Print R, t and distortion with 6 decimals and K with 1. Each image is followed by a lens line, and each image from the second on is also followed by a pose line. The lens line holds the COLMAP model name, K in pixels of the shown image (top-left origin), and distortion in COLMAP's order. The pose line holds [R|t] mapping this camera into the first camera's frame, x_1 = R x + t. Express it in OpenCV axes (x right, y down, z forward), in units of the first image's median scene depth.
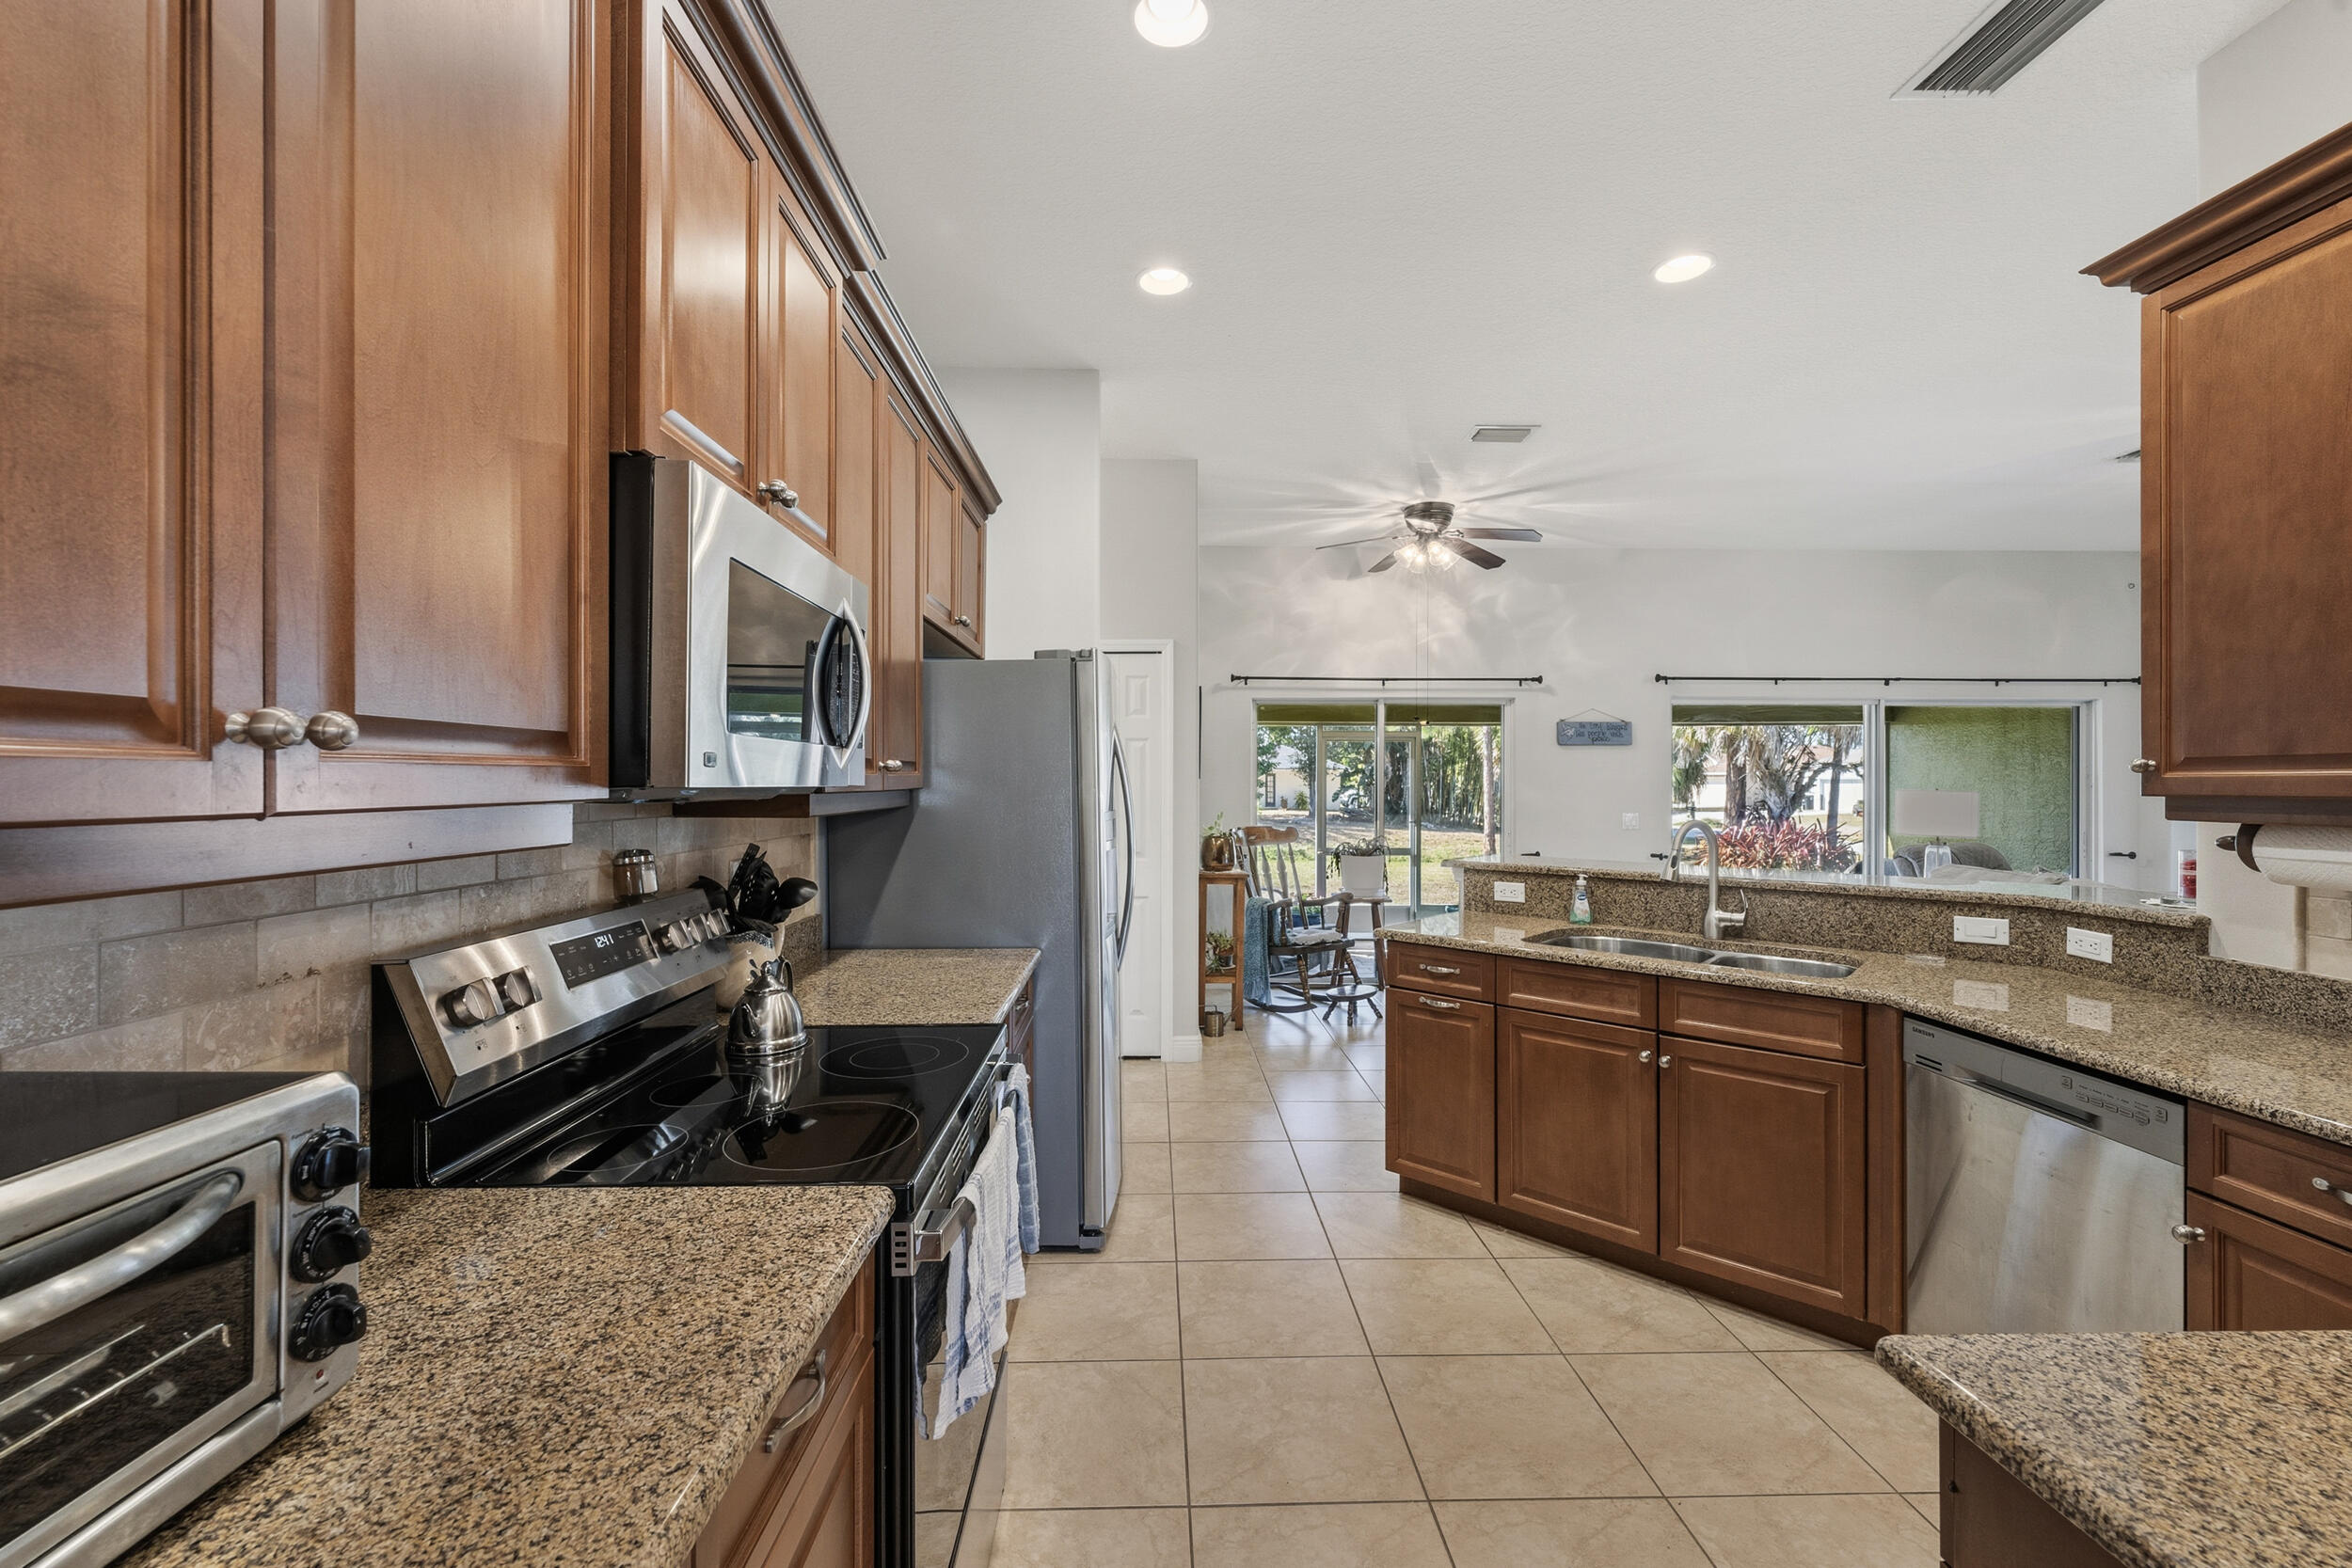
lens RADIAL K [[970.7, 0, 1166.3], [0, 970.7, 792.2], [0, 0, 1]] dist [-0.001108, 0.000367]
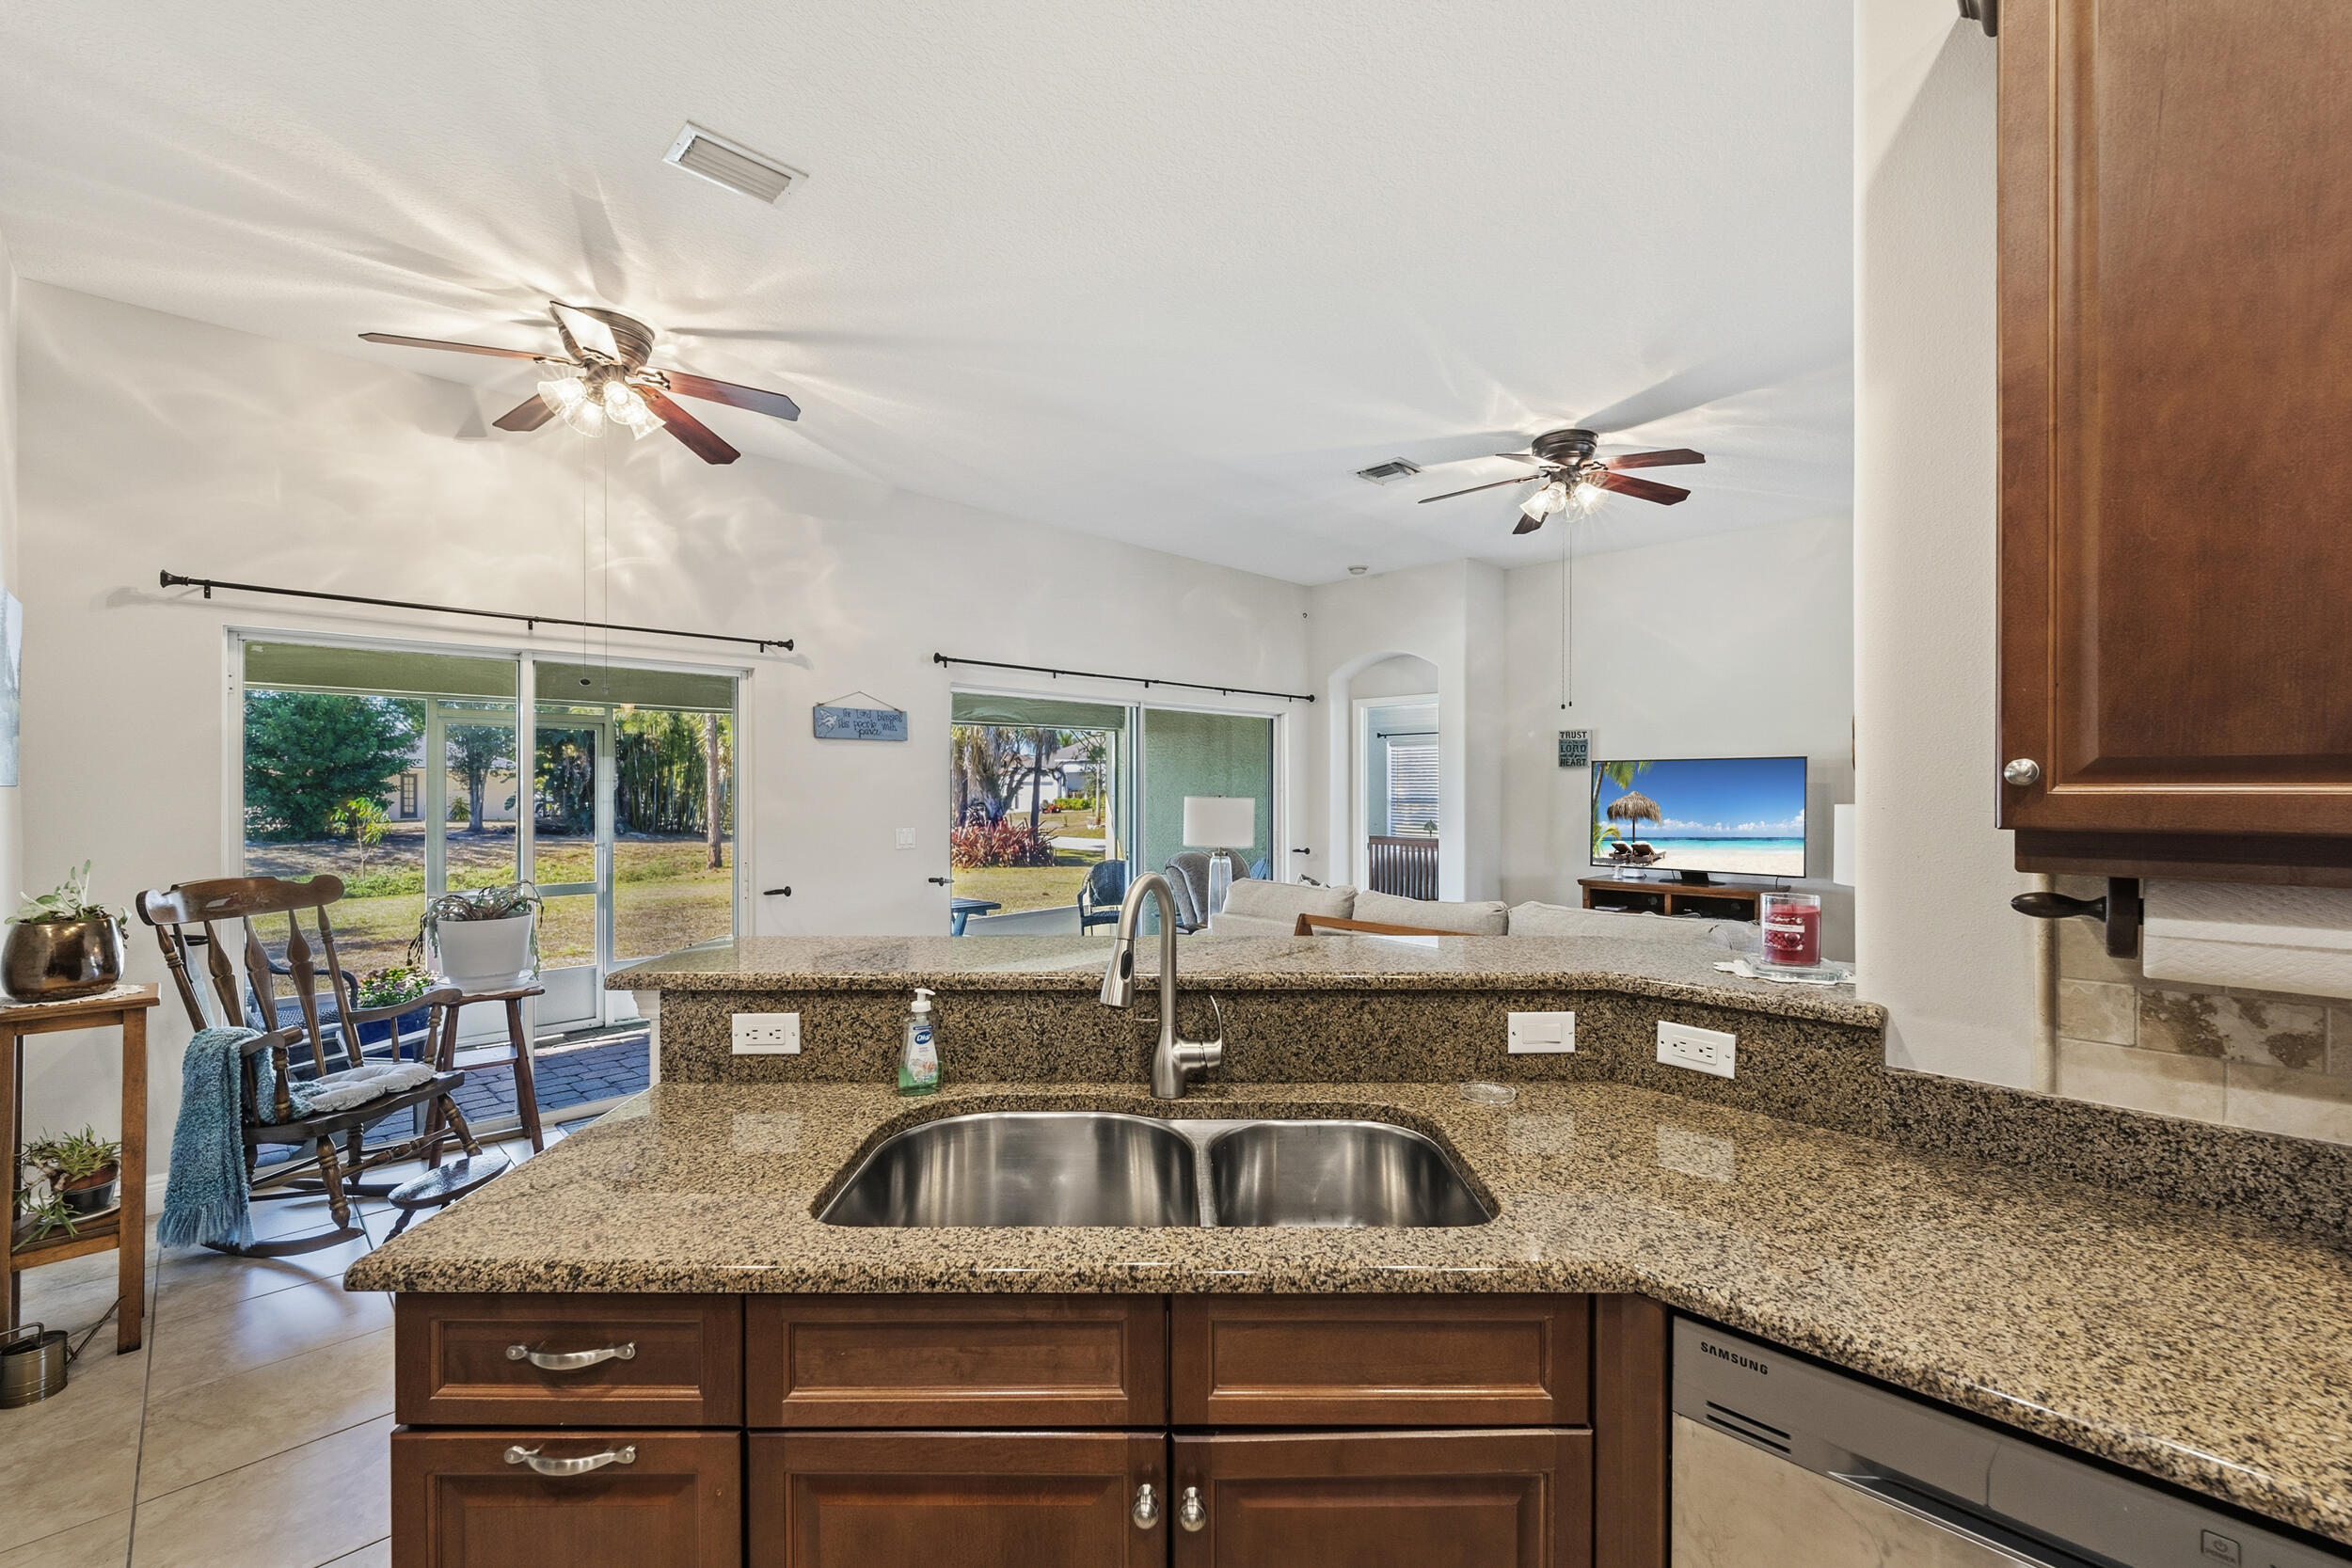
lens RADIAL K [[970.7, 0, 1174.3], [0, 970.7, 782.8], [0, 0, 1]] dist [-0.001108, 0.000367]
pose [[0.721668, 0.000156, 0.692240, 0.106447], [0.008109, 0.999929, -0.008678, -0.007315], [-0.692192, 0.011876, 0.721616, 0.325597]]
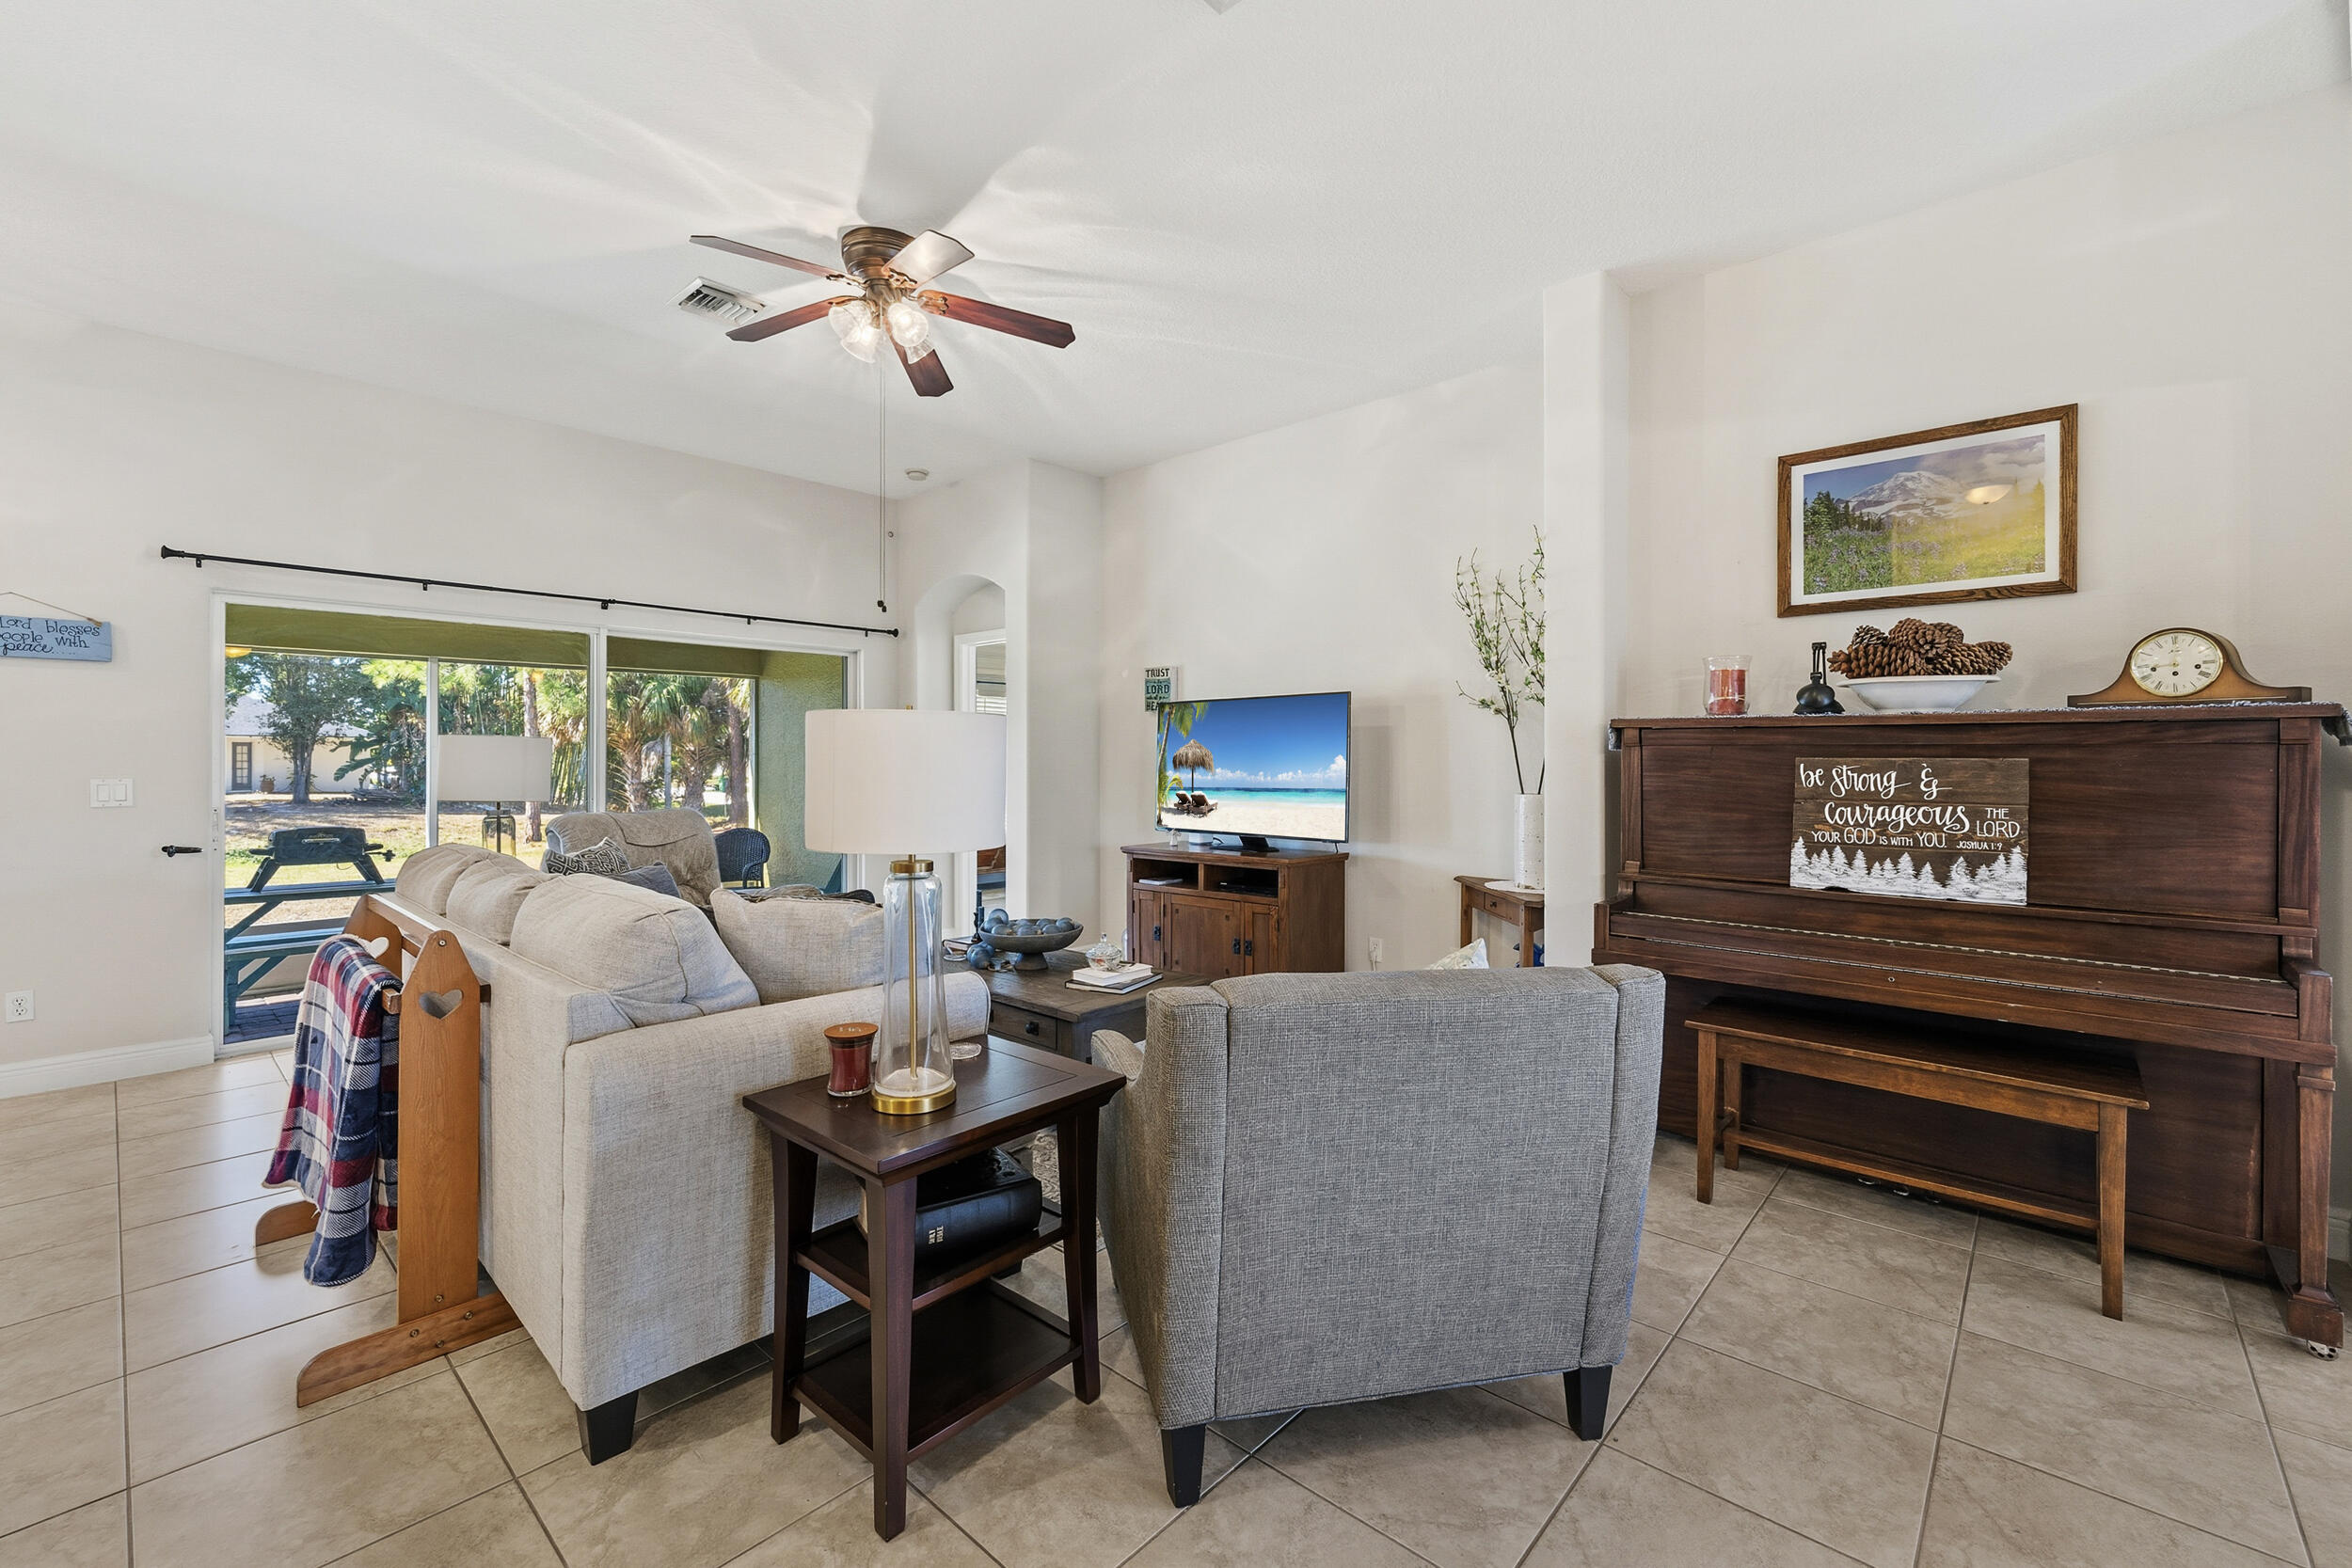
lens RADIAL K [[970.7, 0, 1170.4], [0, 970.7, 761.7], [0, 0, 1]] dist [-0.001108, 0.000367]
pose [[0.671824, -0.008708, 0.740660, 0.537236], [0.011085, 0.999937, 0.001702, 0.018441], [-0.740628, 0.007066, 0.671878, 0.163515]]
